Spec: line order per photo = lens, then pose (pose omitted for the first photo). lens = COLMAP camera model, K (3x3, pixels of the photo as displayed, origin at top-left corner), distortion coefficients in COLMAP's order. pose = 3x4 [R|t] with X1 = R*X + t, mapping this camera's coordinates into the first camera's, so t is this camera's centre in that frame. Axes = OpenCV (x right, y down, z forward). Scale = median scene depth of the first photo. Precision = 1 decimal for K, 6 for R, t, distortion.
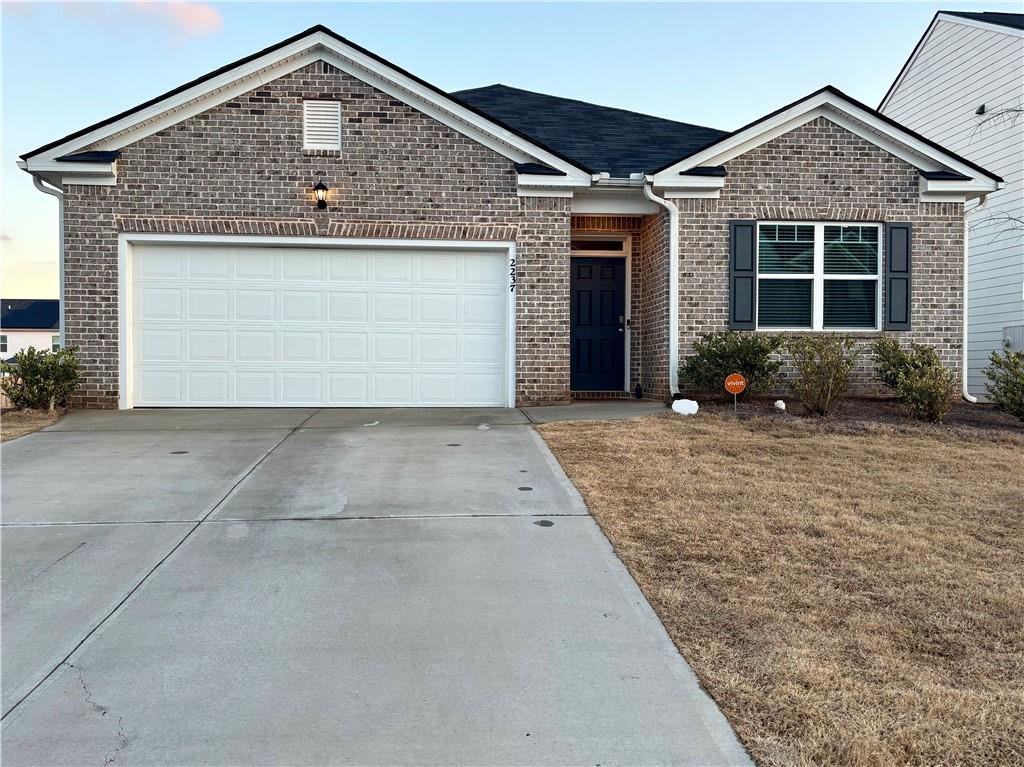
lens RADIAL K [[932.9, 0, 512.3], [0, 932.9, 382.0], [0, 0, 1]] dist [0.029545, 0.000000]
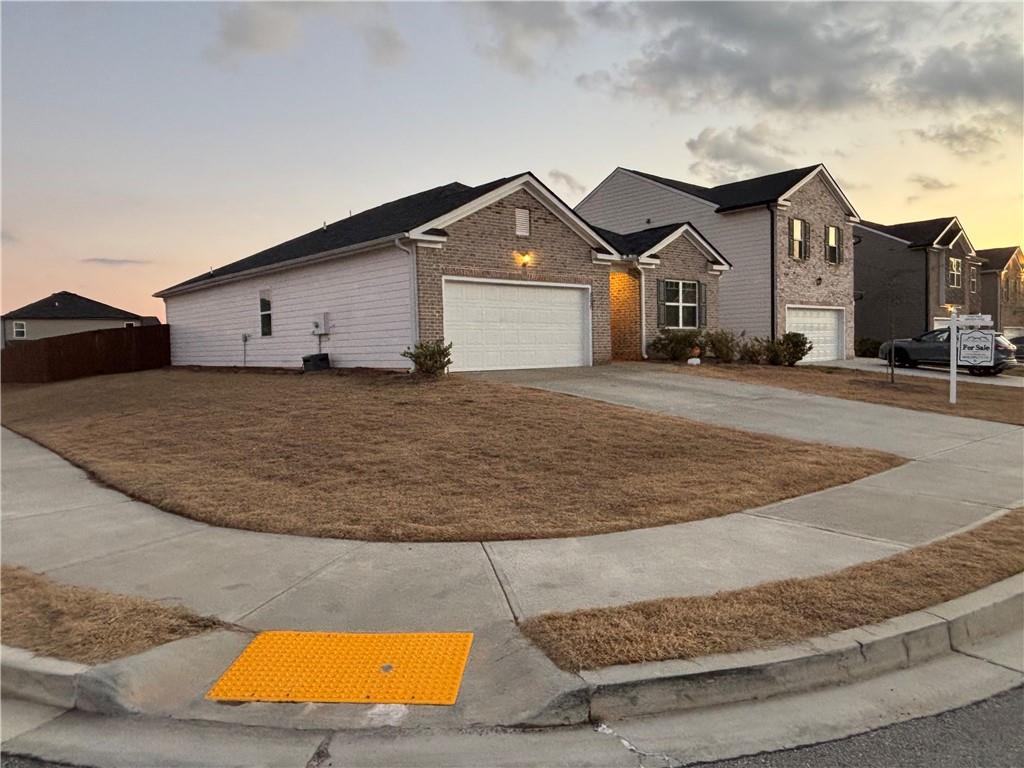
lens RADIAL K [[713.2, 0, 512.3], [0, 713.2, 383.1], [0, 0, 1]] dist [0.005289, 0.000392]
pose [[0.816204, -0.045557, 0.575964, -1.035285], [0.027348, 0.998815, 0.040248, -0.003100], [-0.577116, -0.017099, 0.816483, -0.182967]]
